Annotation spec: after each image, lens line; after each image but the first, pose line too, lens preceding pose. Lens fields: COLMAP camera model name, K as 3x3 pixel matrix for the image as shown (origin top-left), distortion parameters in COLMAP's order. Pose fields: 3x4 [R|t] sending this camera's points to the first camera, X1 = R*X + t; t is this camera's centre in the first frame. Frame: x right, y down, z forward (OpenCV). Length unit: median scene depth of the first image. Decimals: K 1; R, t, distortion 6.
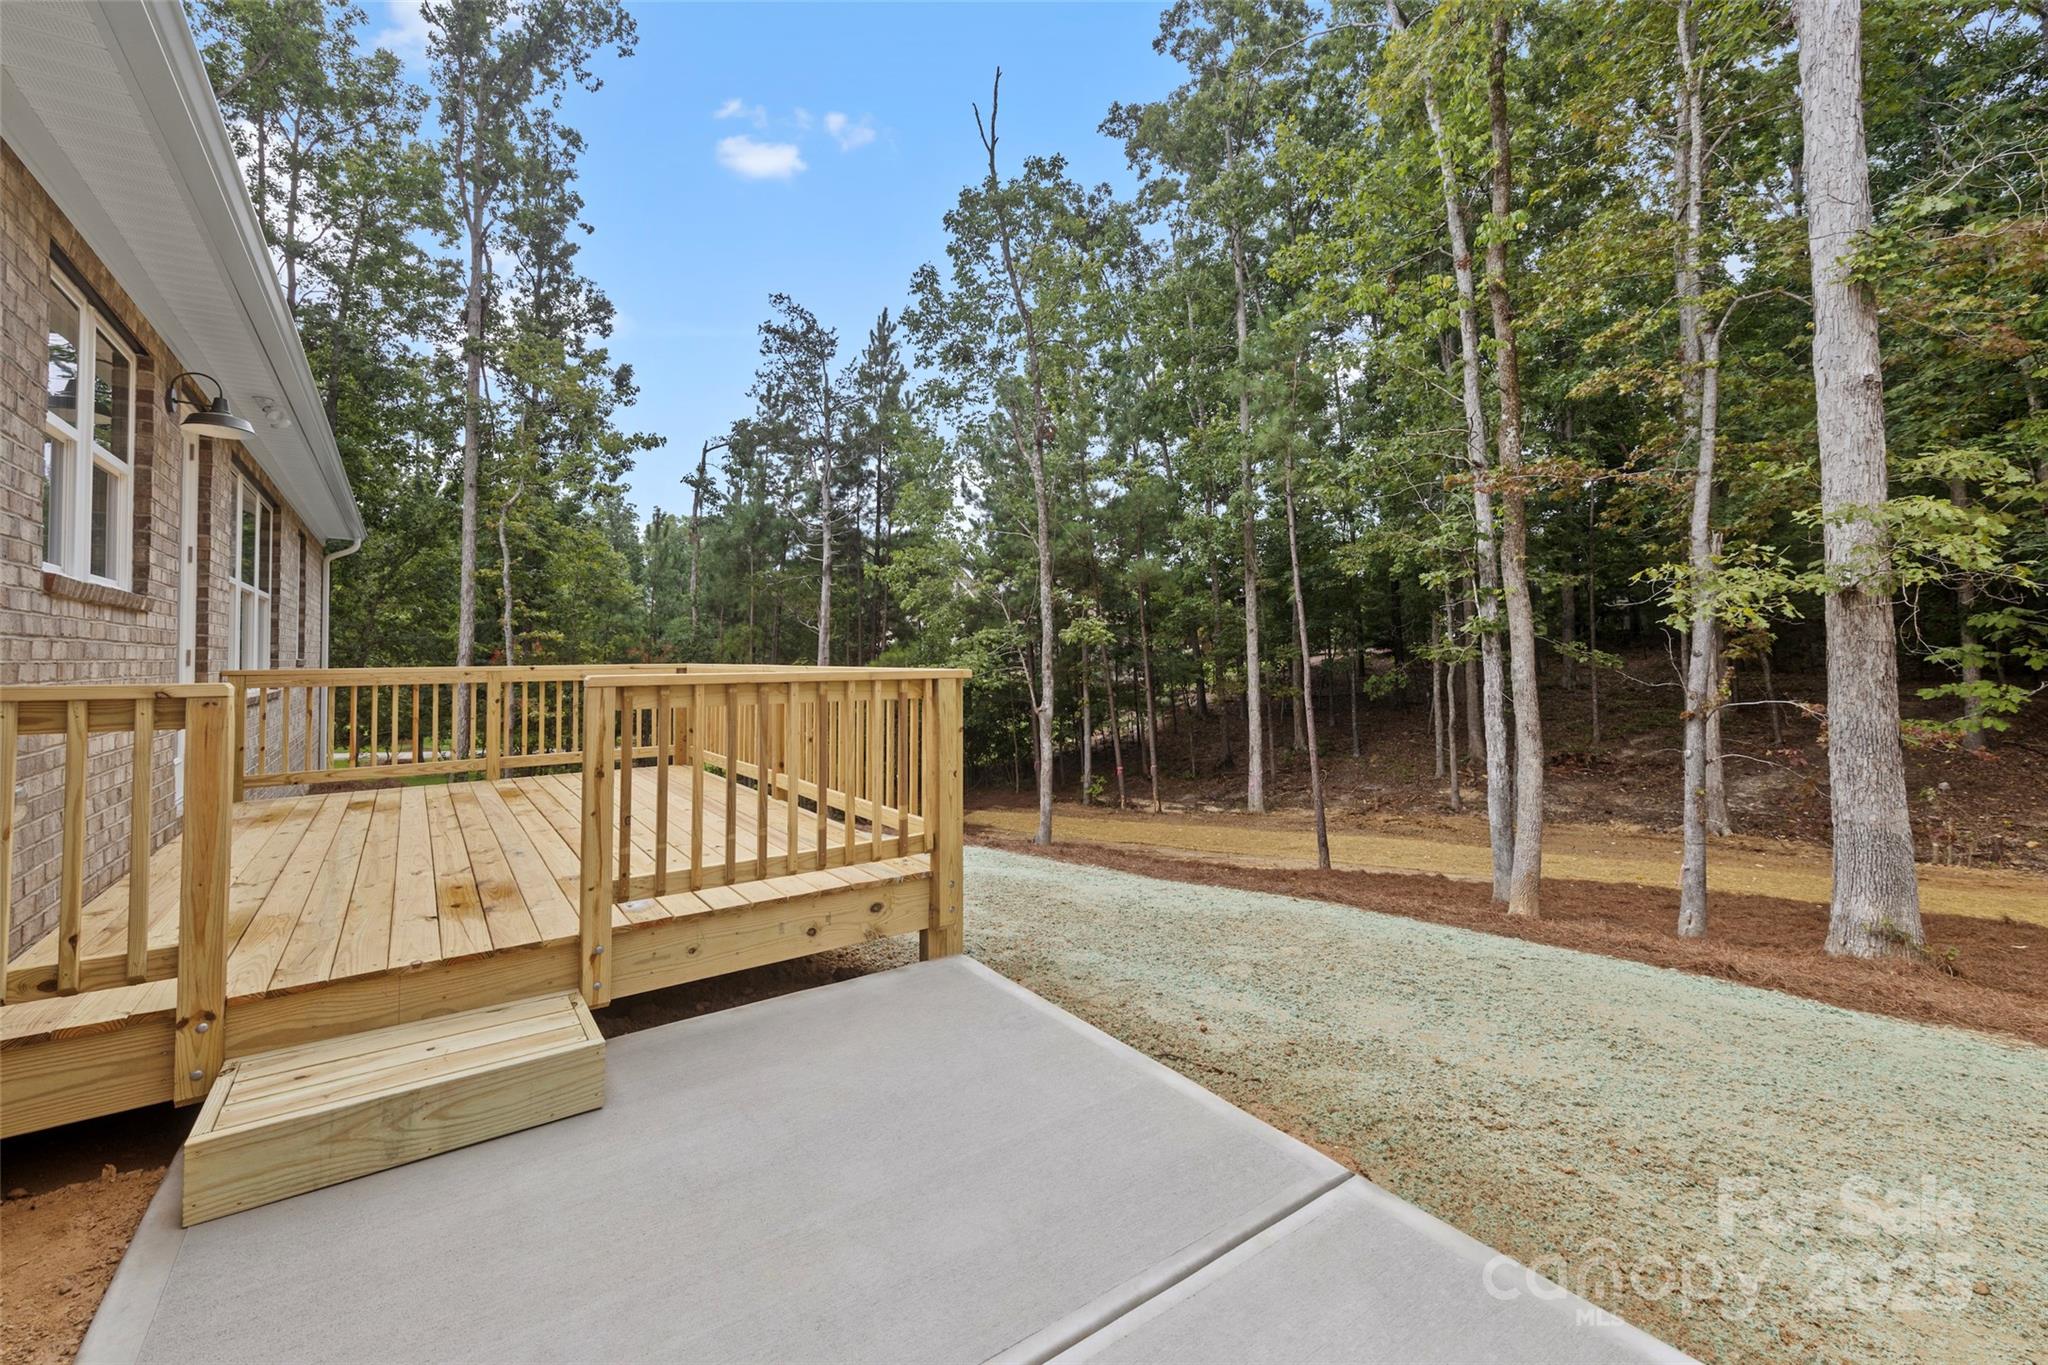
lens RADIAL K [[797.2, 0, 1013.2], [0, 797.2, 627.6], [0, 0, 1]] dist [0.003458, -0.000679]
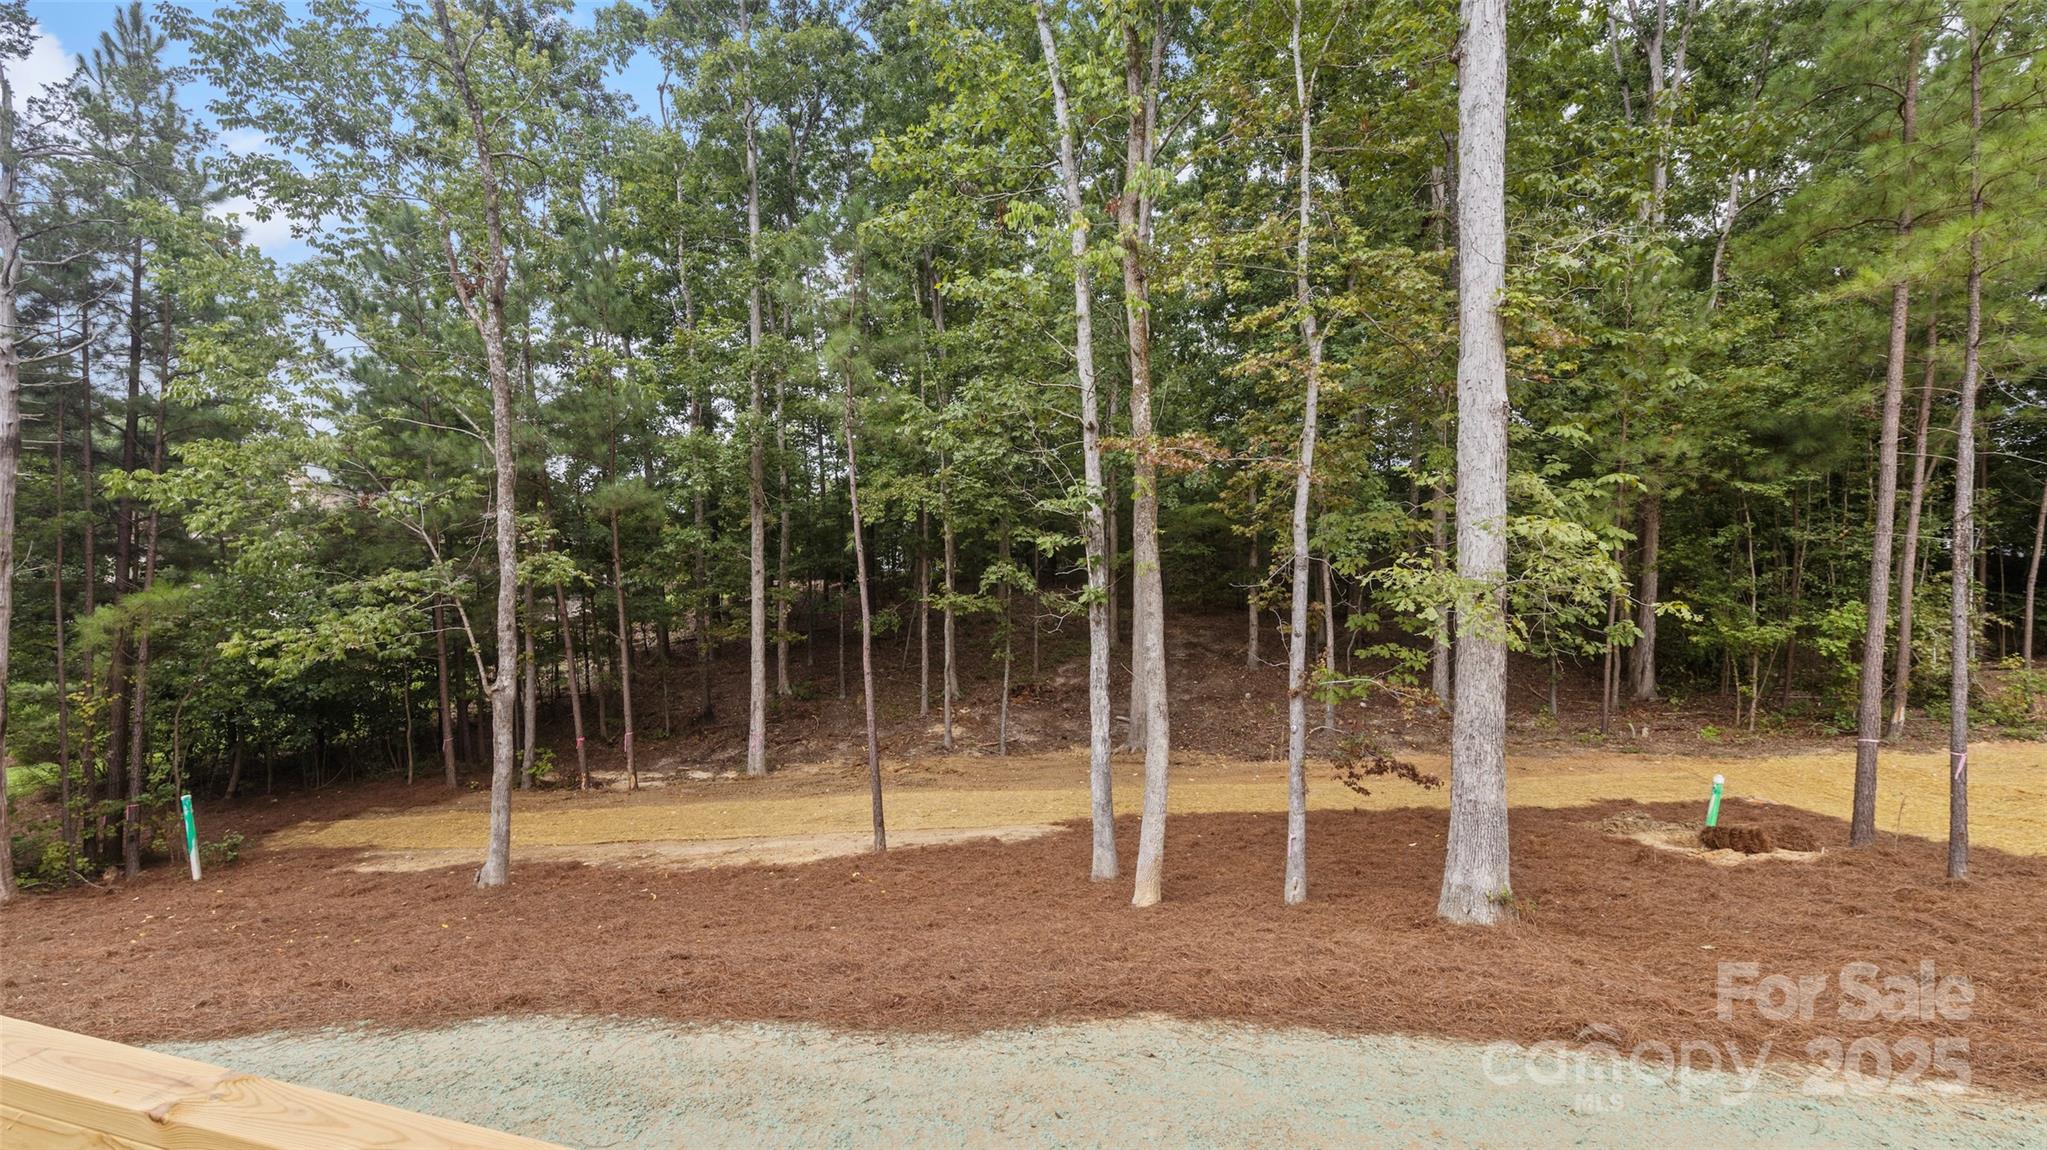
lens RADIAL K [[806.9, 0, 1020.9], [0, 806.9, 583.4], [0, 0, 1]] dist [0.003600, 0.000244]
pose [[0.778402, 0.013385, 0.627624, -0.035670], [-0.035531, 0.999109, 0.022760, -0.014243], [-0.626760, -0.040016, 0.778184, 0.117345]]
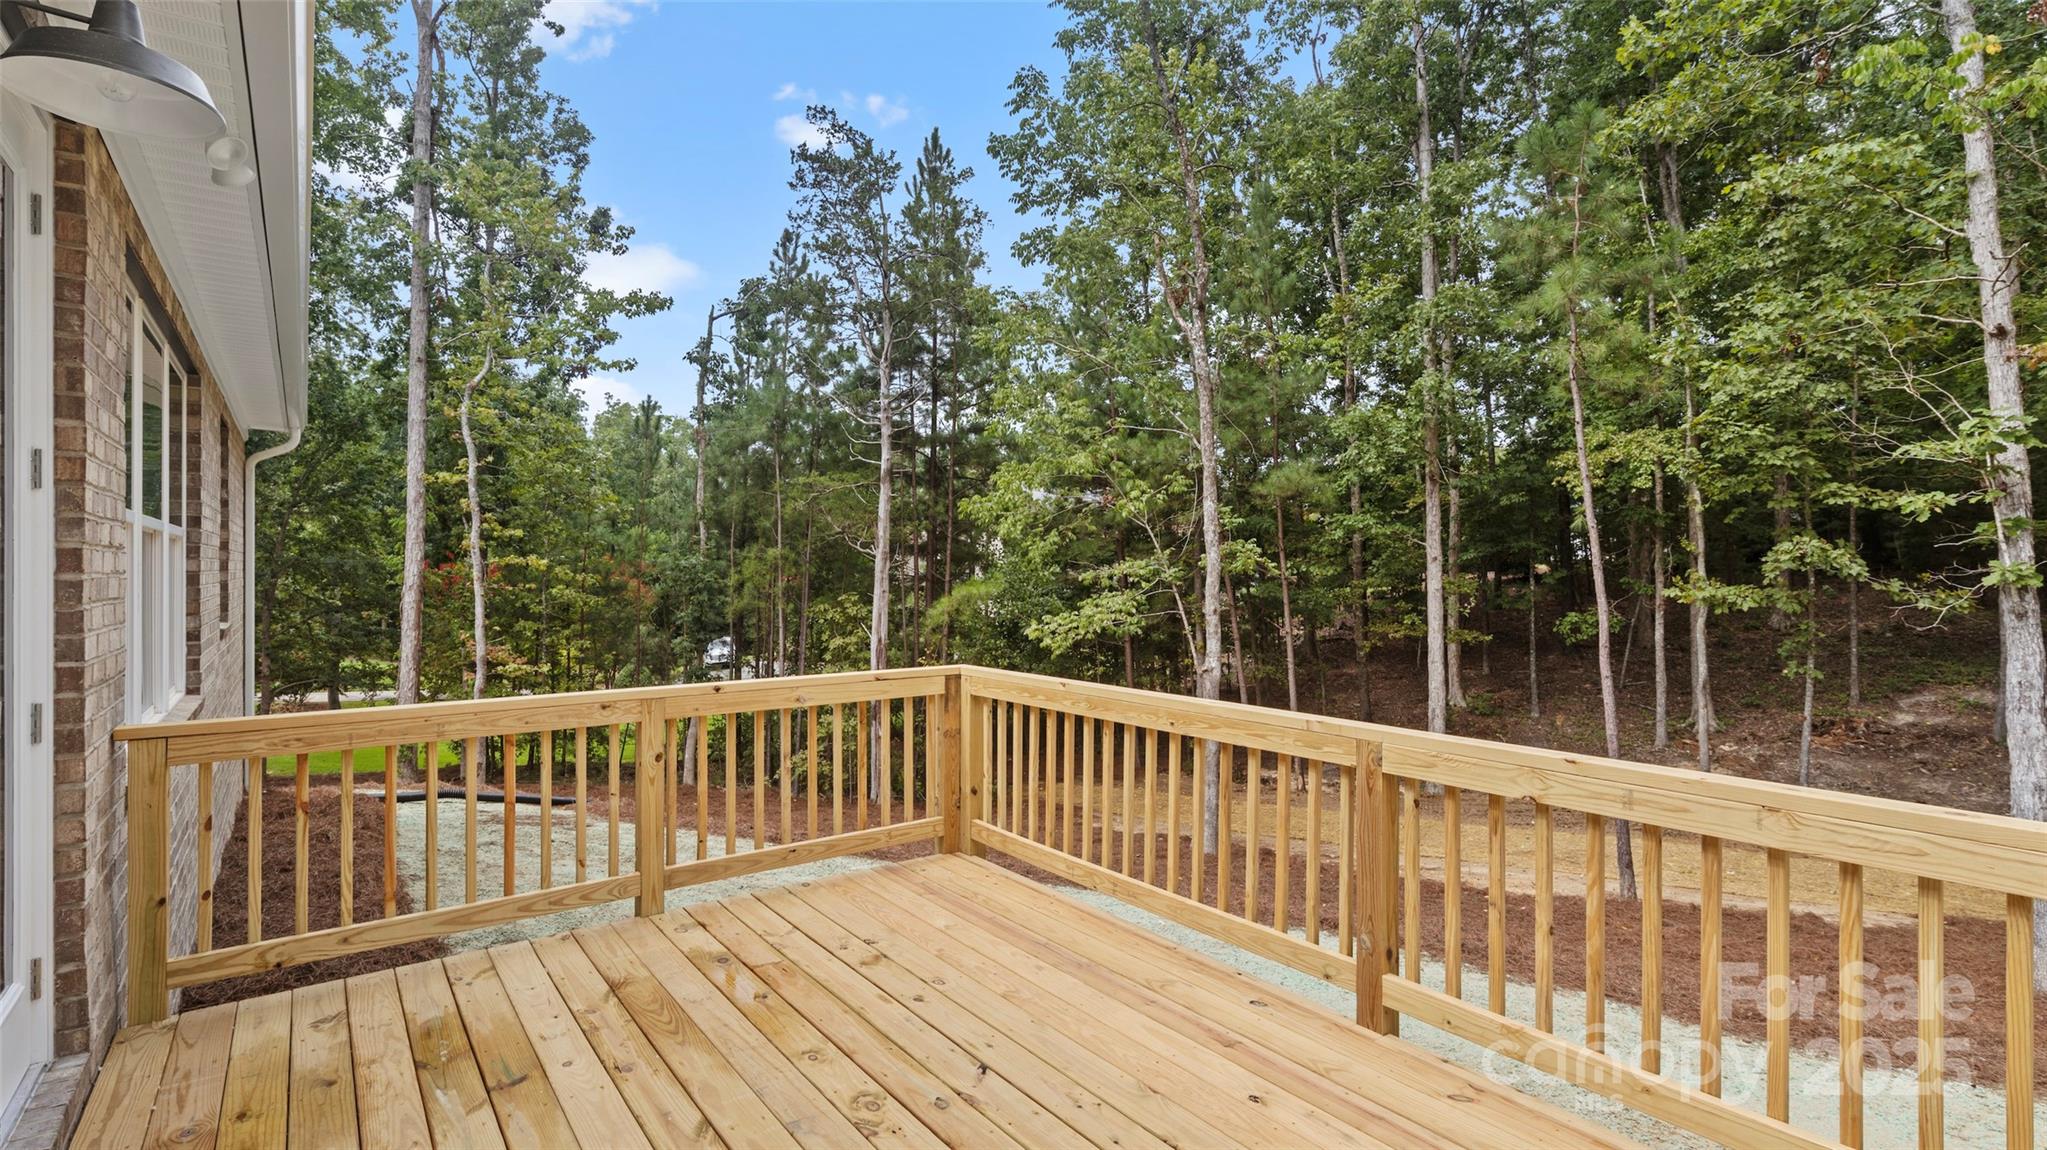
lens RADIAL K [[954.2, 0, 1027.5], [0, 954.2, 563.6], [0, 0, 1]] dist [-0.000109, -0.000333]
pose [[0.999962, 0.008074, -0.003249, -0.085561], [-0.007998, 0.999712, 0.022618, -0.009414], [0.003430, -0.022591, 0.999739, 0.084270]]
